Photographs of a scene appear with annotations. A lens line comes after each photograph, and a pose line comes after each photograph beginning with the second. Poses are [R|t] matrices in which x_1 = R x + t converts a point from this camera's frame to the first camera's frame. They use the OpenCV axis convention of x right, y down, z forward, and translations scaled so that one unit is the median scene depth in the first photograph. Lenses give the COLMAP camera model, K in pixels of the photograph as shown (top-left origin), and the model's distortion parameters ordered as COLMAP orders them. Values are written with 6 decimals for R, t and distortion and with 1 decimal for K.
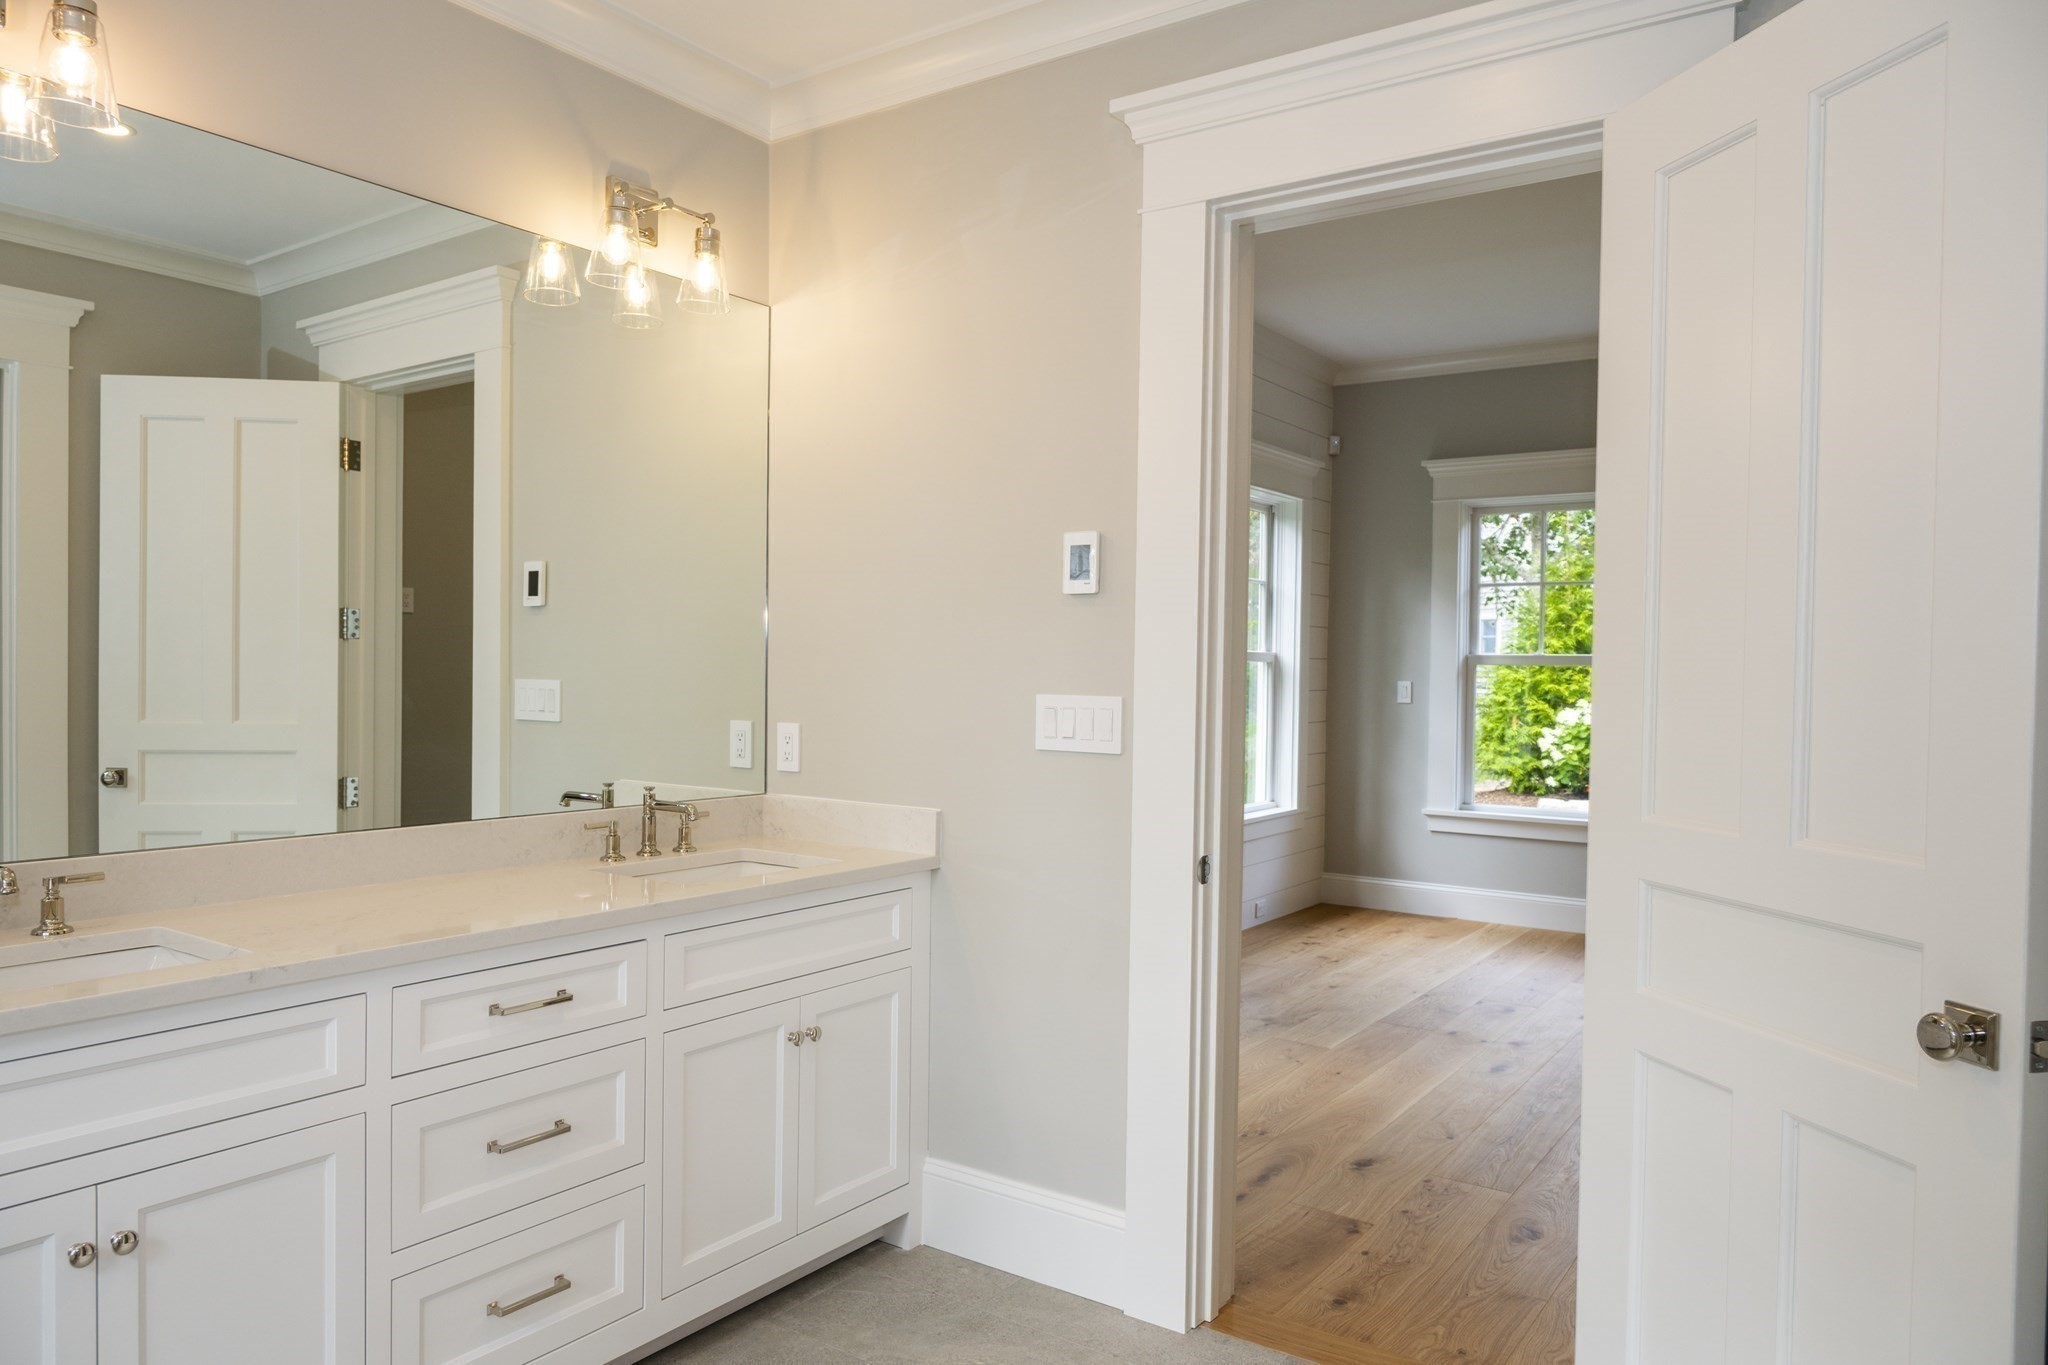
lens RADIAL K [[1342.5, 0, 1024.0], [0, 1342.5, 682.5], [0, 0, 1]] dist [-0.001986, 0.000255]
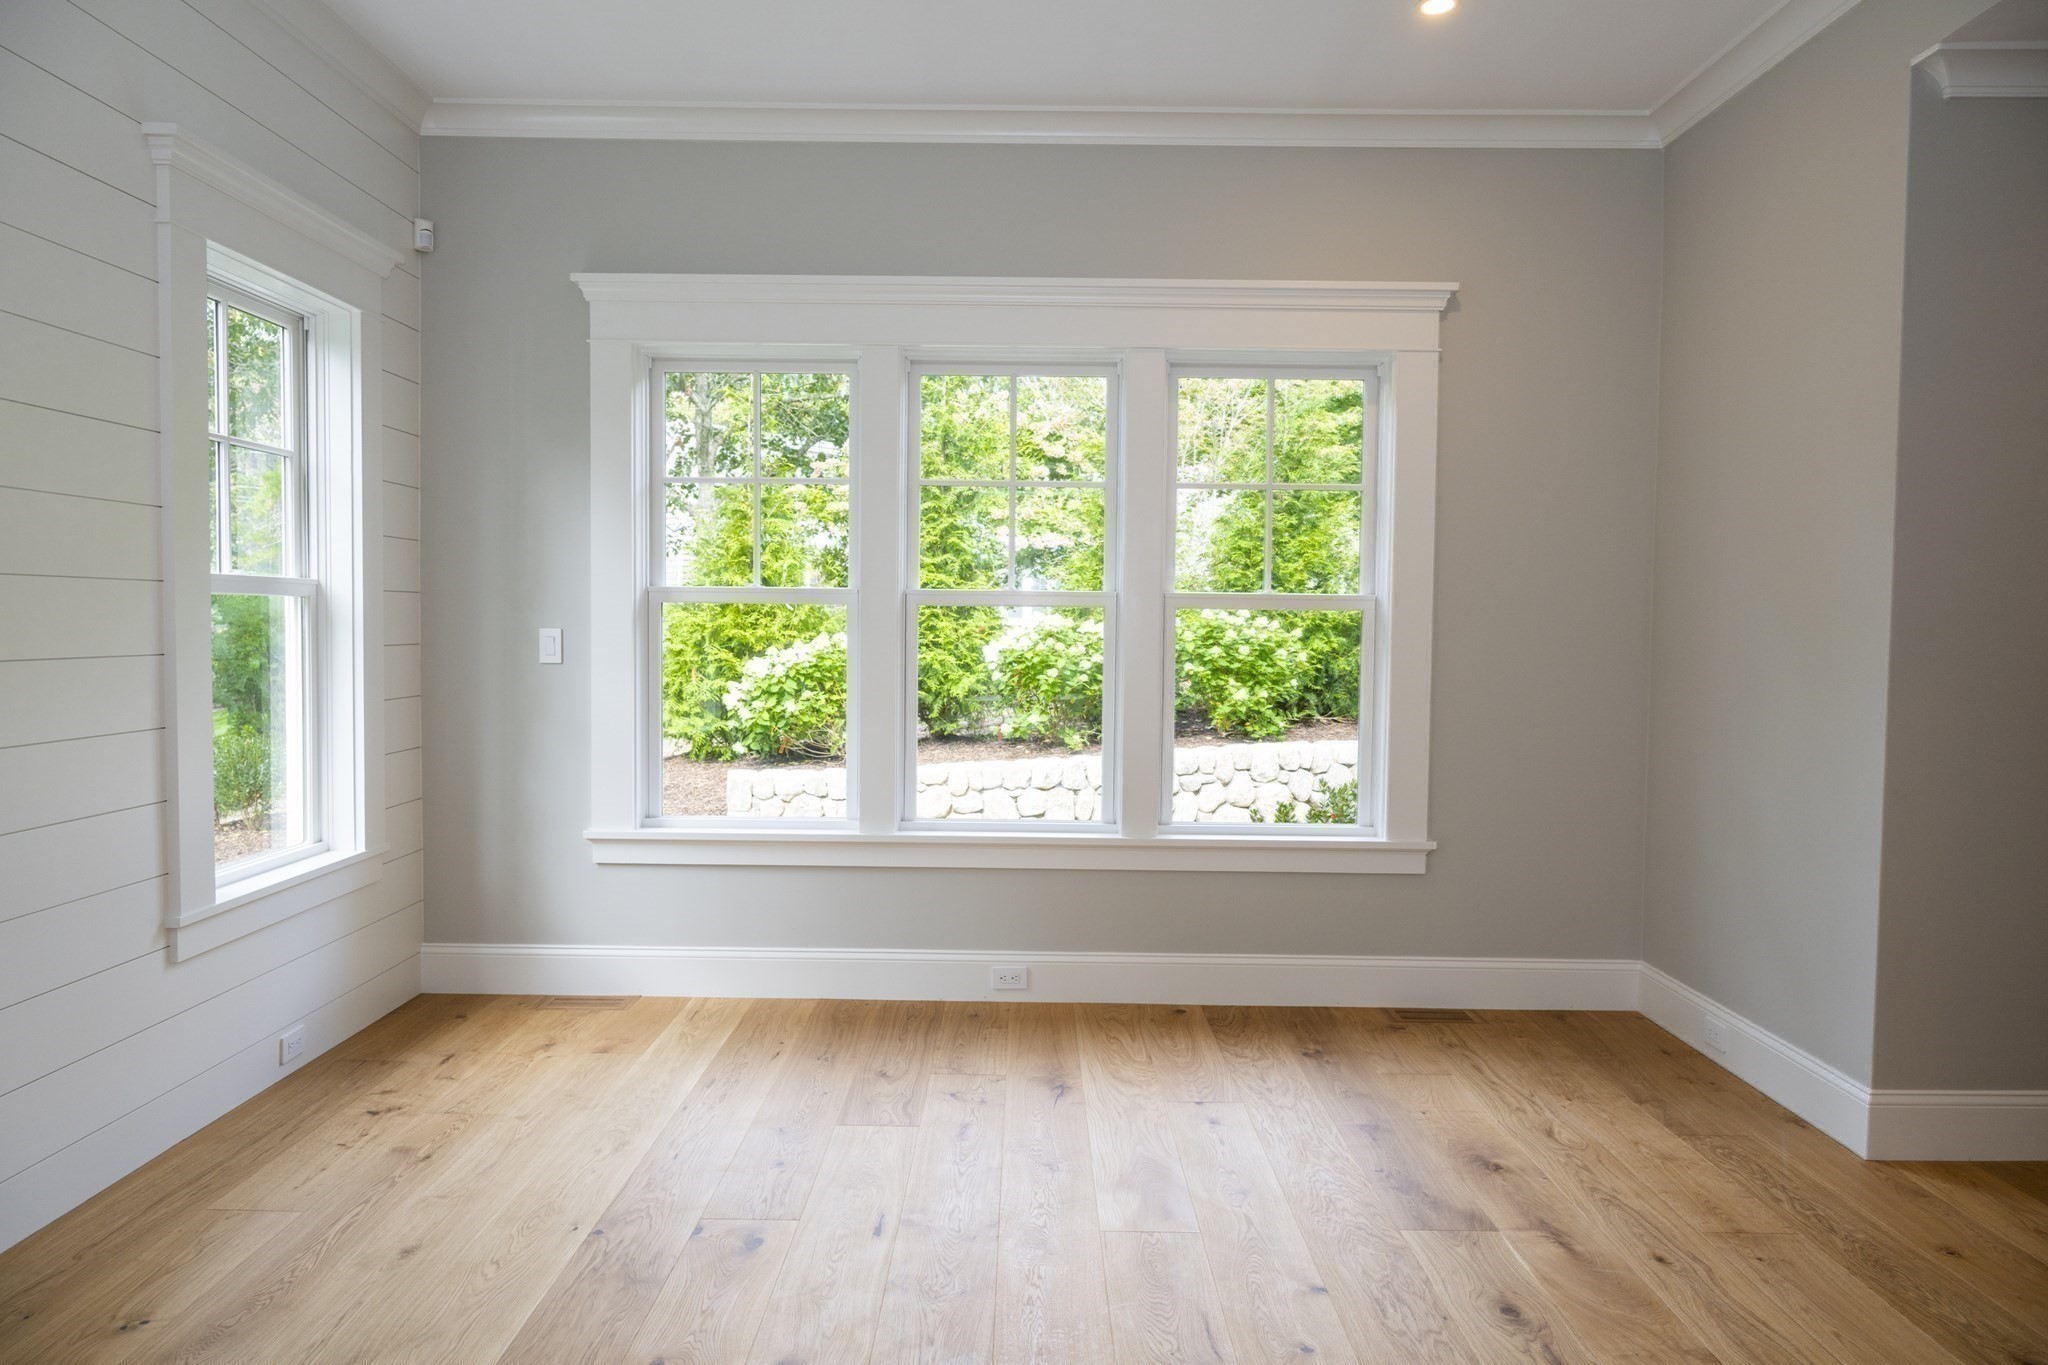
lens RADIAL K [[1342.5, 0, 1024.0], [0, 1342.5, 682.5], [0, 0, 1]] dist [-0.001986, 0.000255]
pose [[0.821743, -0.030581, 0.569037, 0.063179], [0.007032, 0.999027, 0.043535, -0.000735], [-0.569815, -0.031773, 0.821159, 0.210588]]
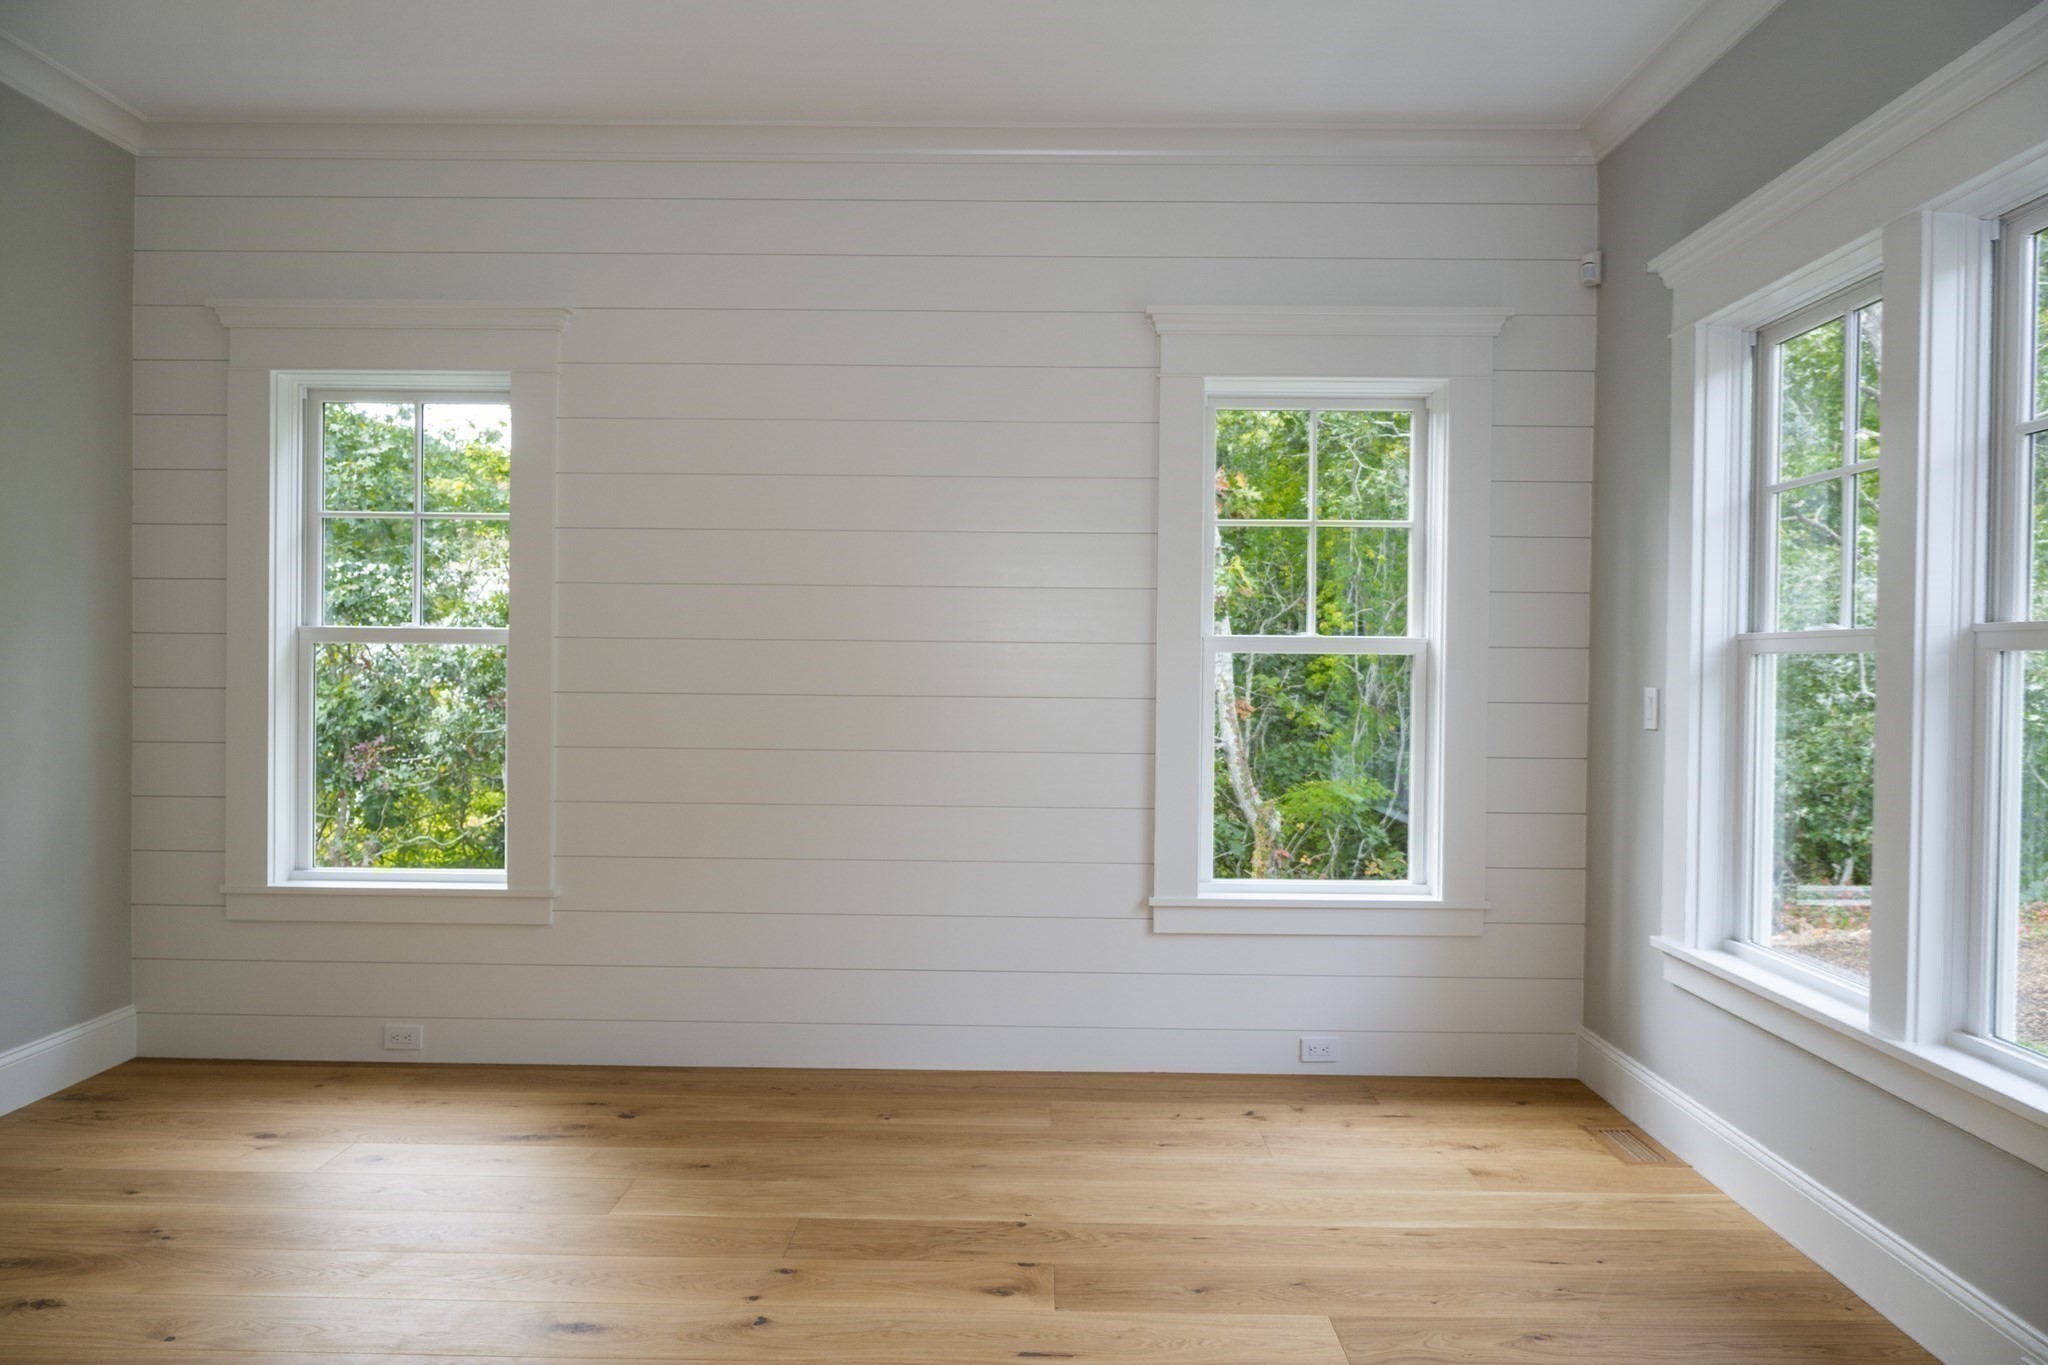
lens RADIAL K [[1342.5, 0, 1024.0], [0, 1342.5, 682.5], [0, 0, 1]] dist [-0.001986, 0.000255]
pose [[0.560989, 0.000279, -0.827823, 0.338398], [-0.011720, 0.999902, -0.007606, 0.002381], [0.827740, 0.013969, 0.560938, 0.293867]]
